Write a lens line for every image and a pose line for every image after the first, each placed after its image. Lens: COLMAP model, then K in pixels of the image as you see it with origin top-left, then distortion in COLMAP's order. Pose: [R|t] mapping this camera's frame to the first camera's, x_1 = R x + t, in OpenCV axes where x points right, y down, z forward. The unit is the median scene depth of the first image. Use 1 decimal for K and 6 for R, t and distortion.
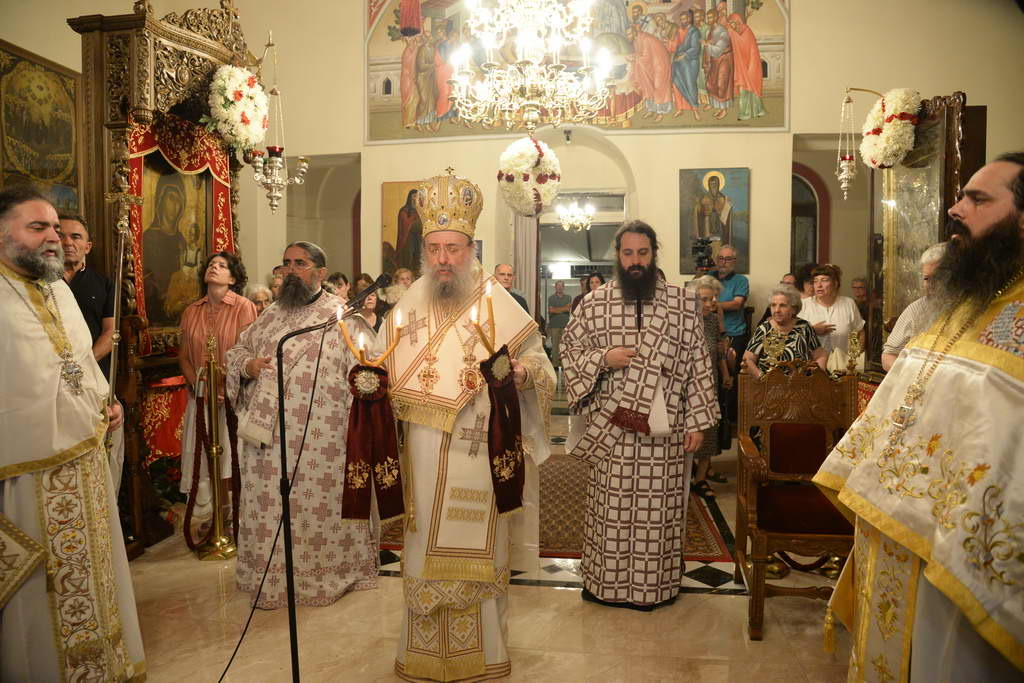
lens RADIAL K [[704.5, 0, 510.0], [0, 704.5, 314.4], [0, 0, 1]] dist [-0.034139, 0.004086]
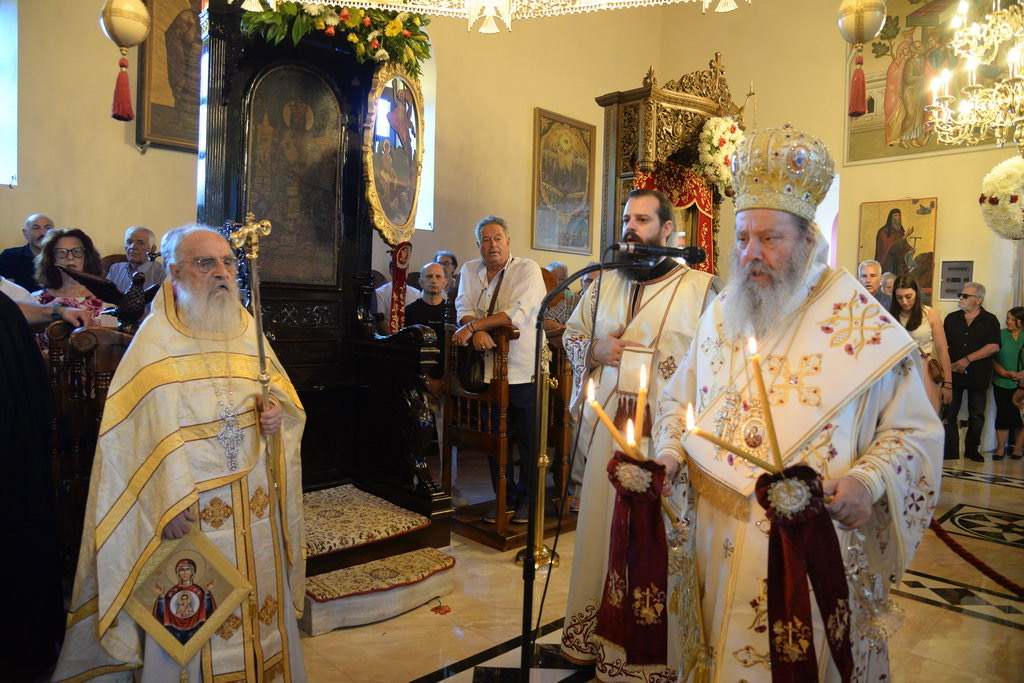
lens RADIAL K [[704.5, 0, 510.0], [0, 704.5, 314.4], [0, 0, 1]] dist [-0.034139, 0.004086]
pose [[0.794131, 0.031602, -0.606925, 0.047835], [-0.045908, 0.998913, -0.008057, 0.000024], [0.606011, 0.034261, 0.794718, -0.132339]]
